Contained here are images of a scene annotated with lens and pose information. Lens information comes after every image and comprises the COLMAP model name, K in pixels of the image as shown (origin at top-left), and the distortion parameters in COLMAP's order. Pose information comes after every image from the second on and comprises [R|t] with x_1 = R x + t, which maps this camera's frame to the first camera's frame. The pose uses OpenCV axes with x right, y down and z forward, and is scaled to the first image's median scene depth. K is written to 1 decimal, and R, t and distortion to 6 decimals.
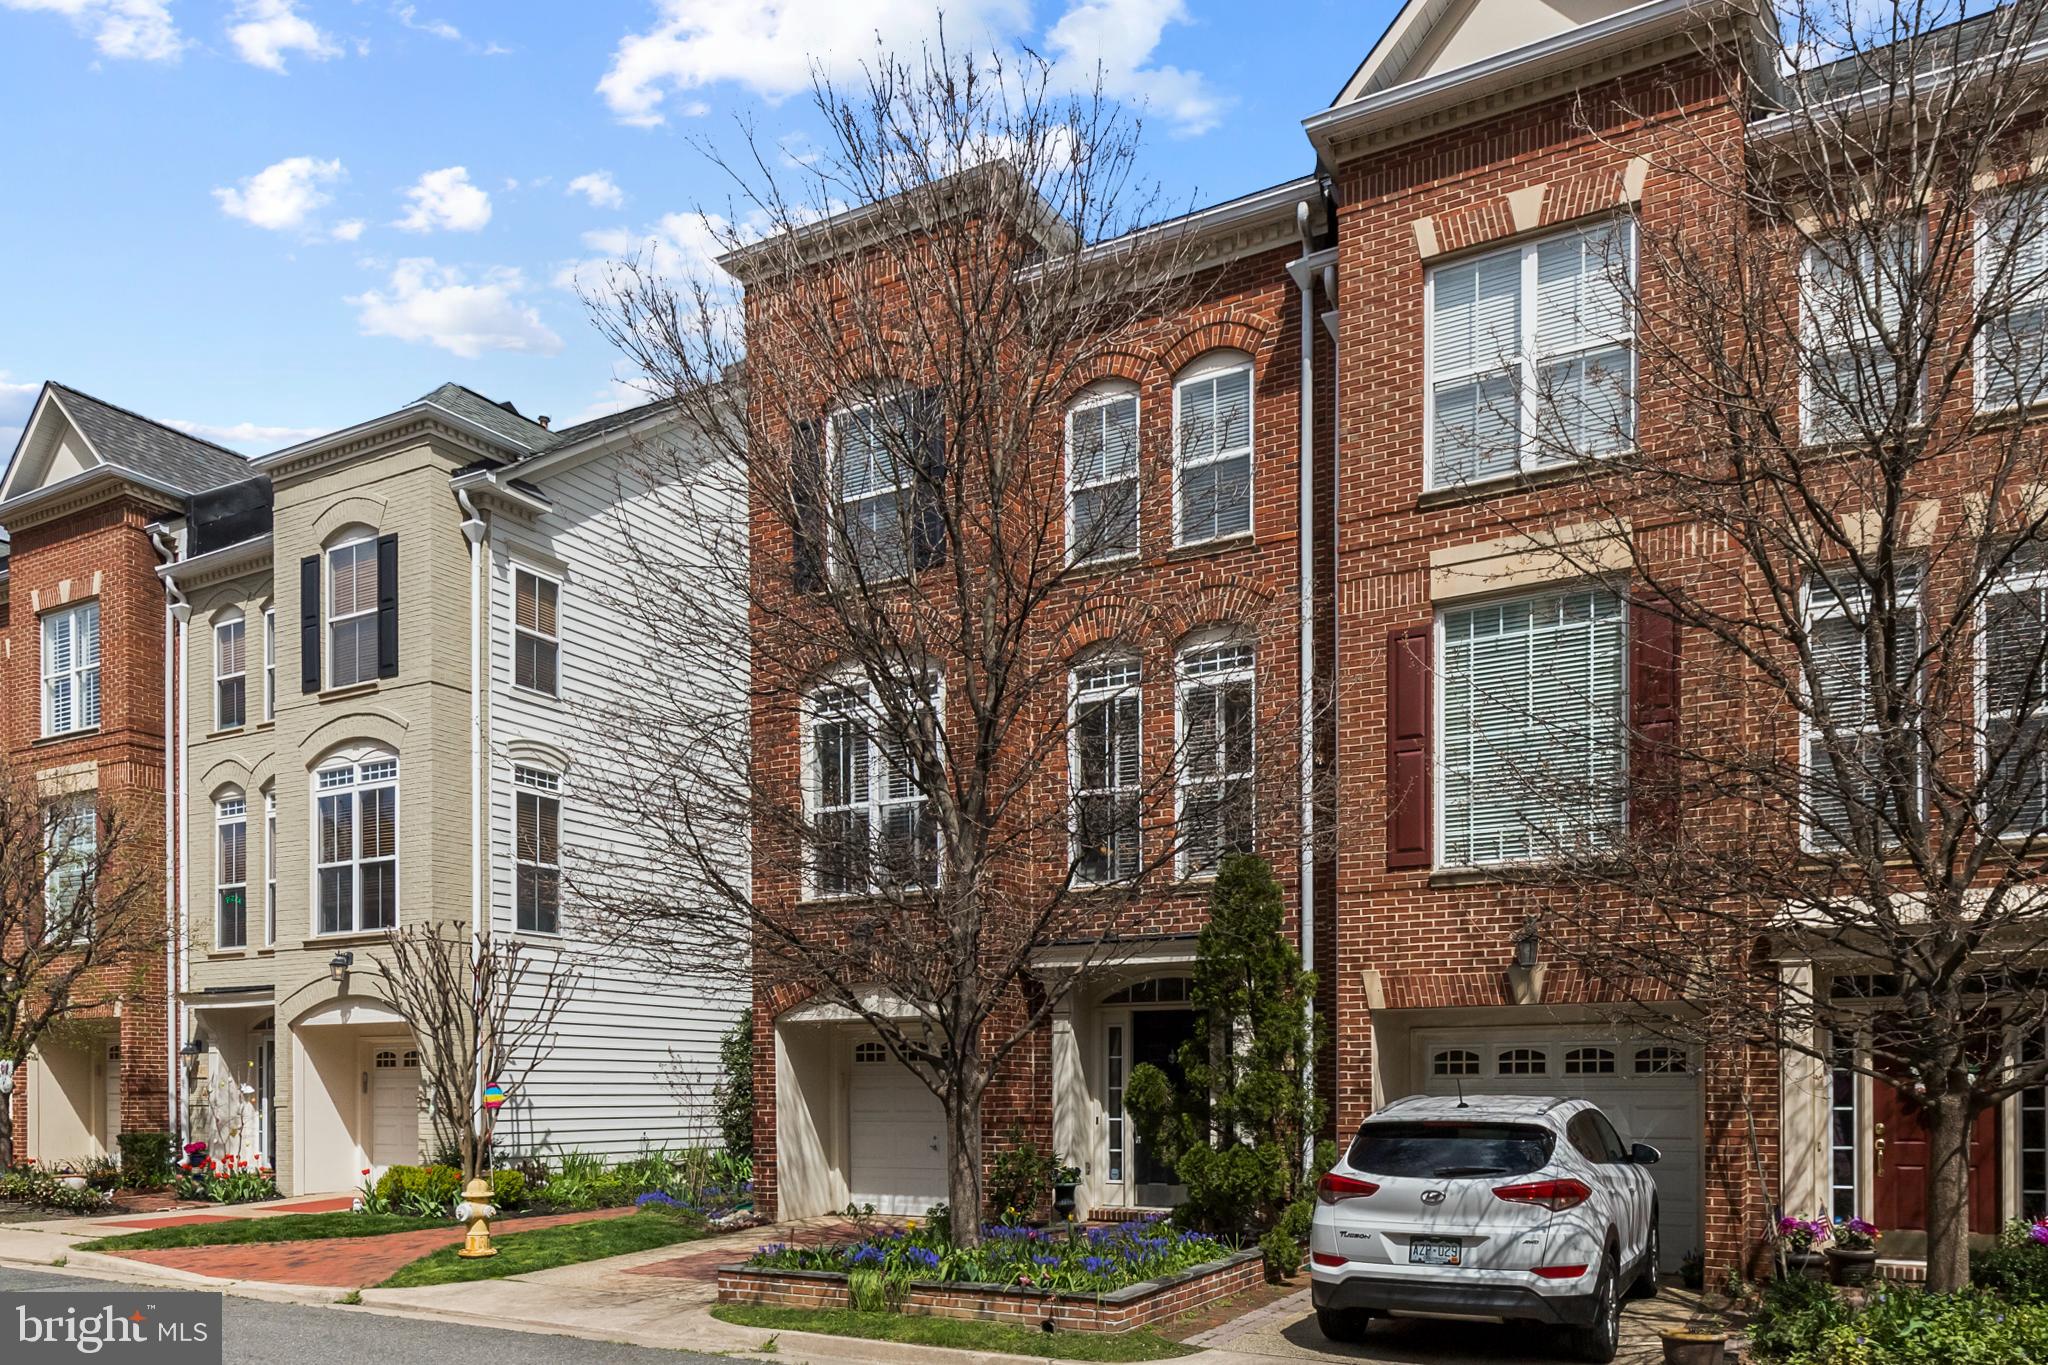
lens RADIAL K [[1552.0, 0, 1032.9], [0, 1552.0, 1102.7], [0, 0, 1]] dist [0.028935, -0.000879]
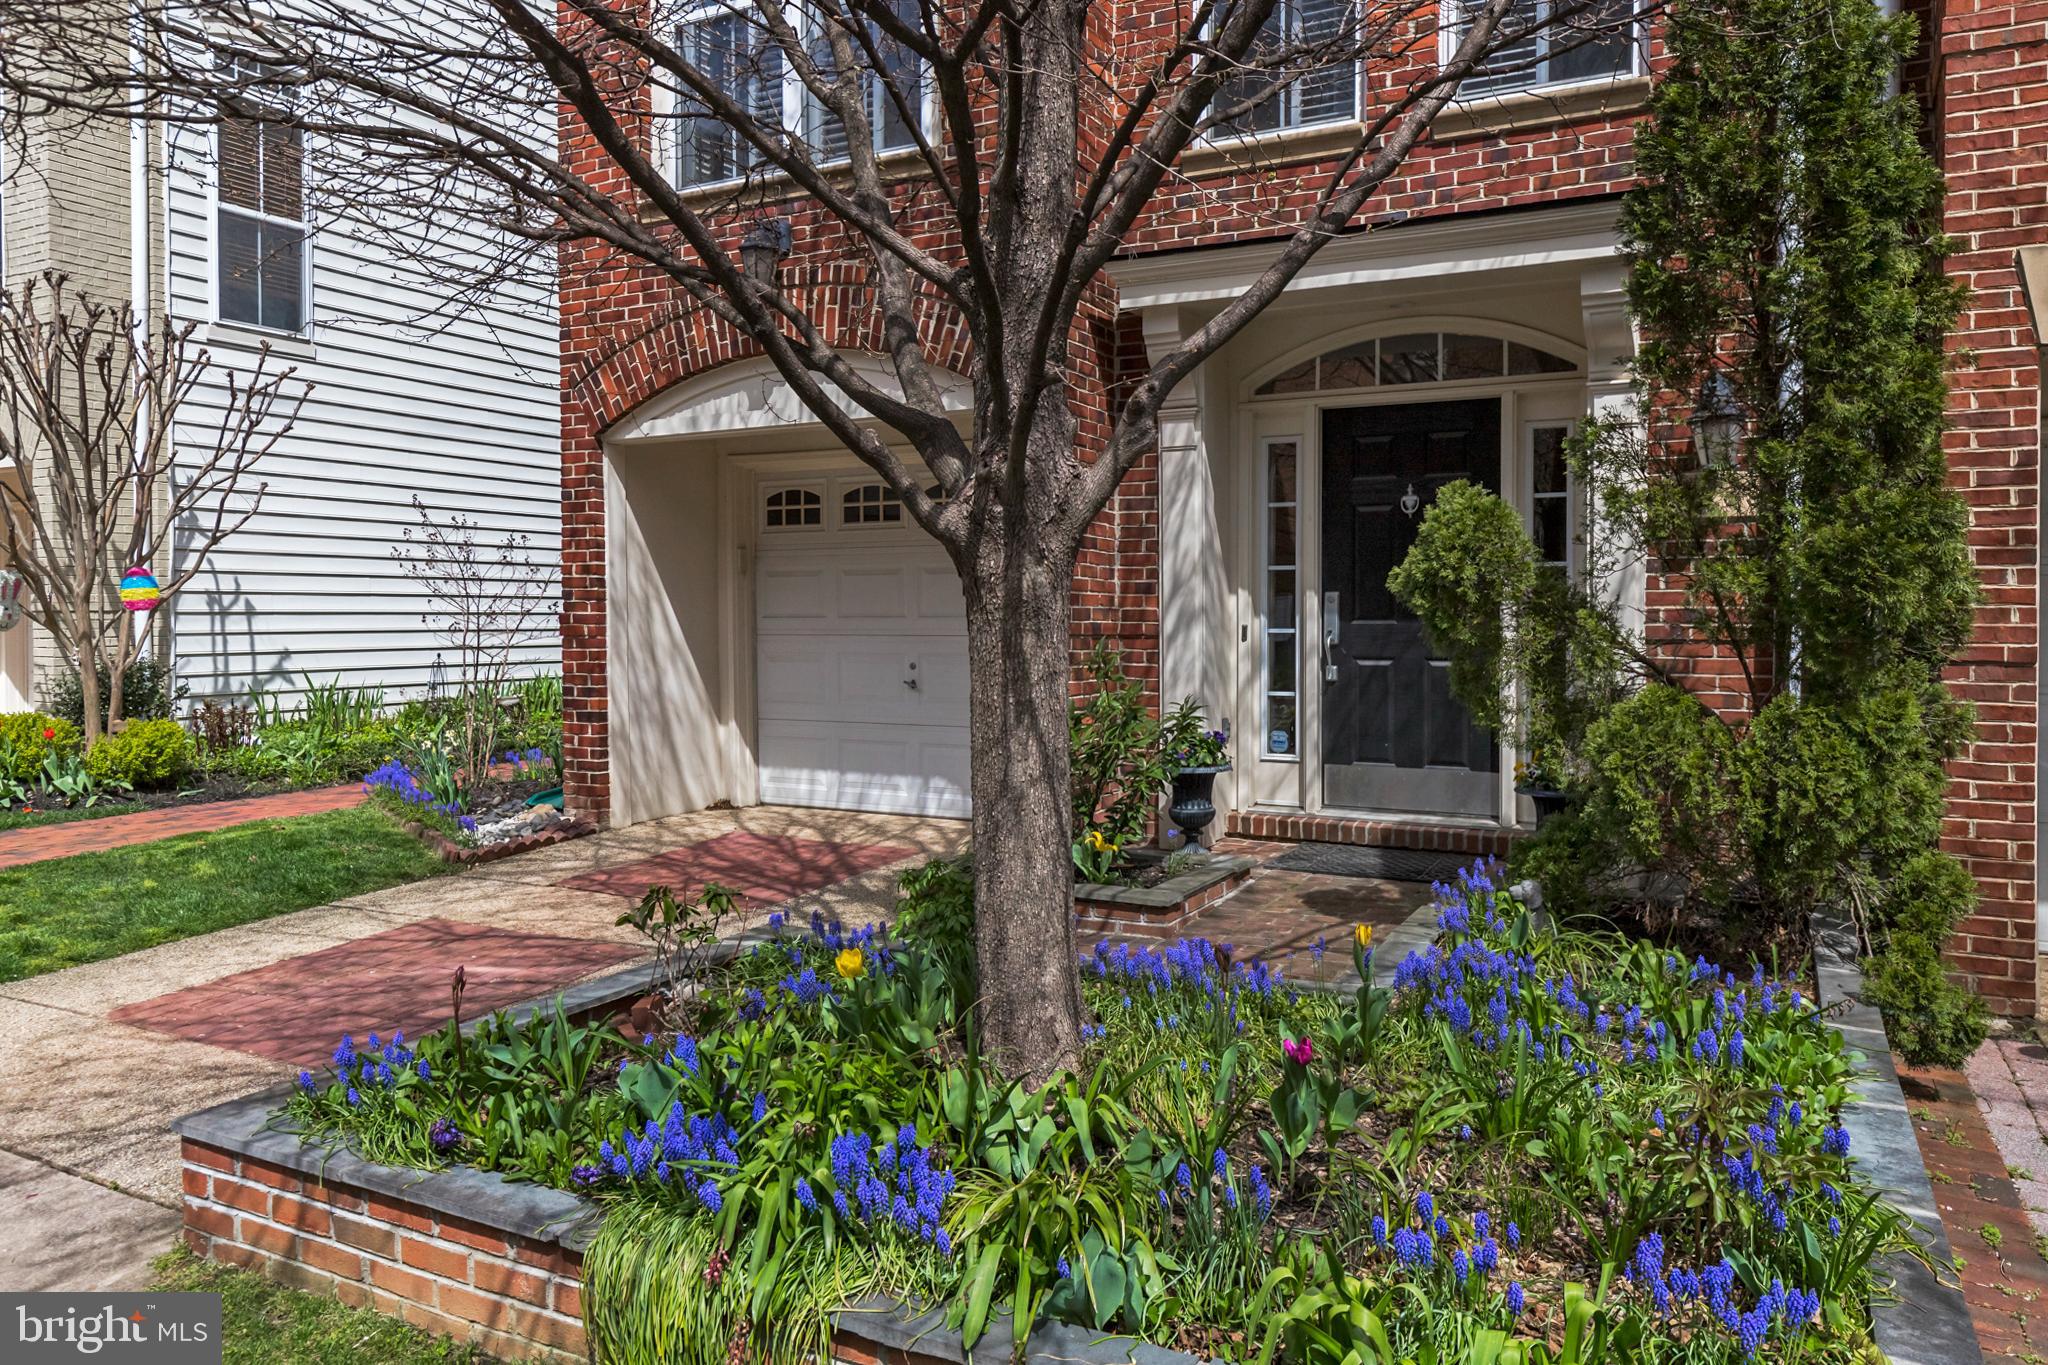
lens RADIAL K [[1408.6, 0, 1052.1], [0, 1408.6, 650.5], [0, 0, 1]] dist [0.035644, 0.000714]
pose [[0.999107, 0.001920, 0.042213, -0.038950], [-0.002691, 0.999830, 0.018217, 0.008910], [-0.042171, -0.018314, 0.998943, 0.557644]]
